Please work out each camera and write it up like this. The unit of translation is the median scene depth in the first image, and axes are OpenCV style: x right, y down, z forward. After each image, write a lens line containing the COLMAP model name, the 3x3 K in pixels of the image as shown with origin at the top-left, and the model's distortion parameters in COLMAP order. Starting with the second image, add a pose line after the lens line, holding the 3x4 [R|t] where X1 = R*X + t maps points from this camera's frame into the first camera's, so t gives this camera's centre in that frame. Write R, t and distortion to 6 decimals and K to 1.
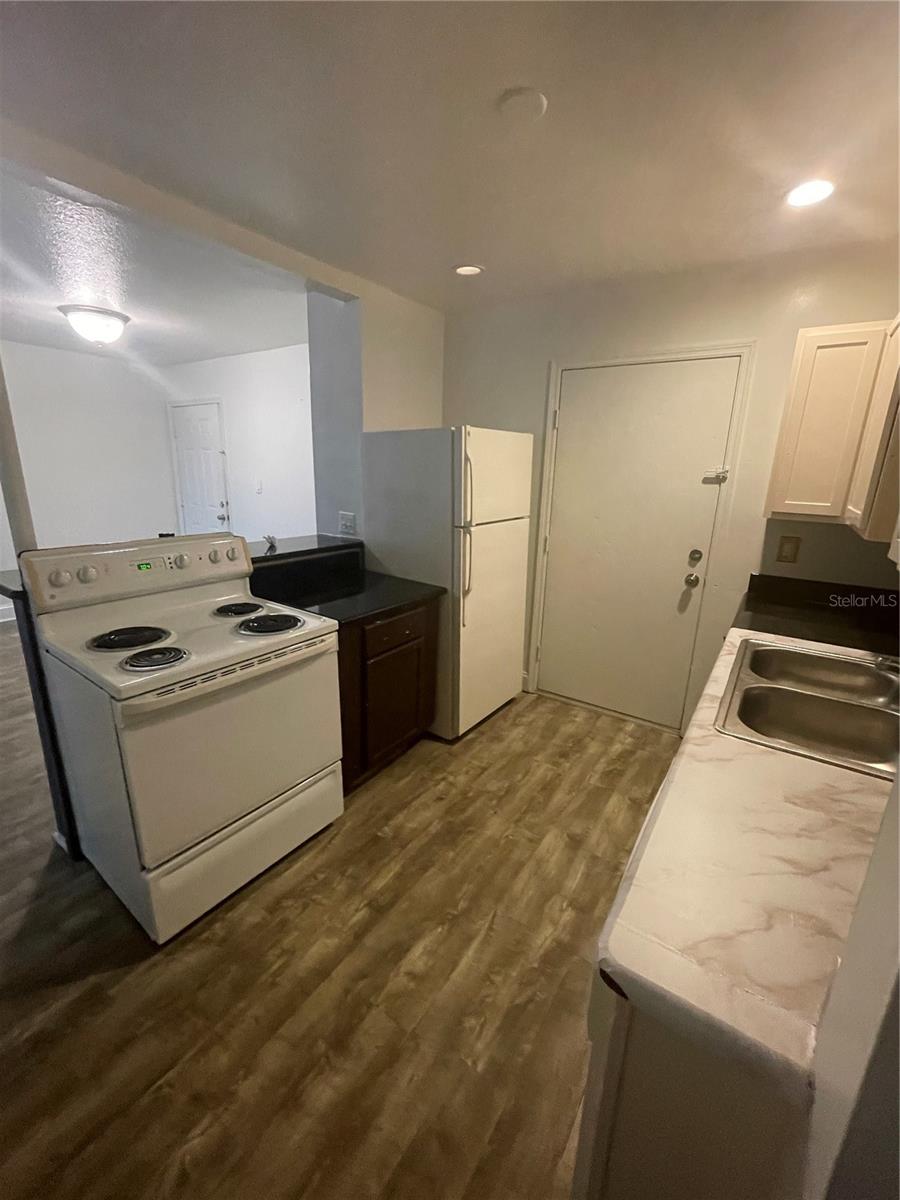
lens RADIAL K [[484.0, 0, 455.4], [0, 484.0, 597.8], [0, 0, 1]] dist [0.000606, 0.000701]
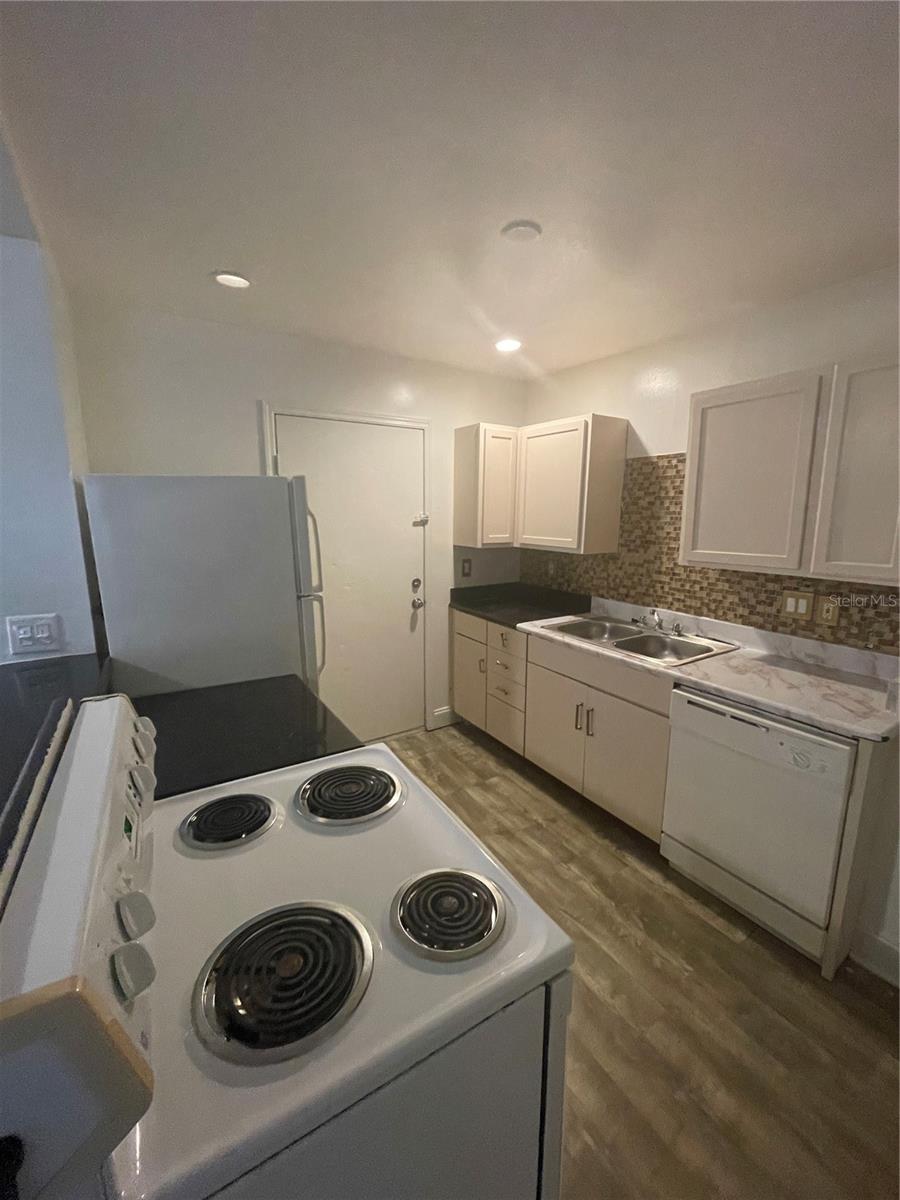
lens RADIAL K [[484.0, 0, 455.4], [0, 484.0, 597.8], [0, 0, 1]] dist [0.000606, 0.000701]
pose [[0.393404, -0.192087, 0.899075, -0.659968], [0.244420, 0.964589, 0.099135, -0.170072], [-0.886280, 0.180752, 0.426423, 0.444294]]
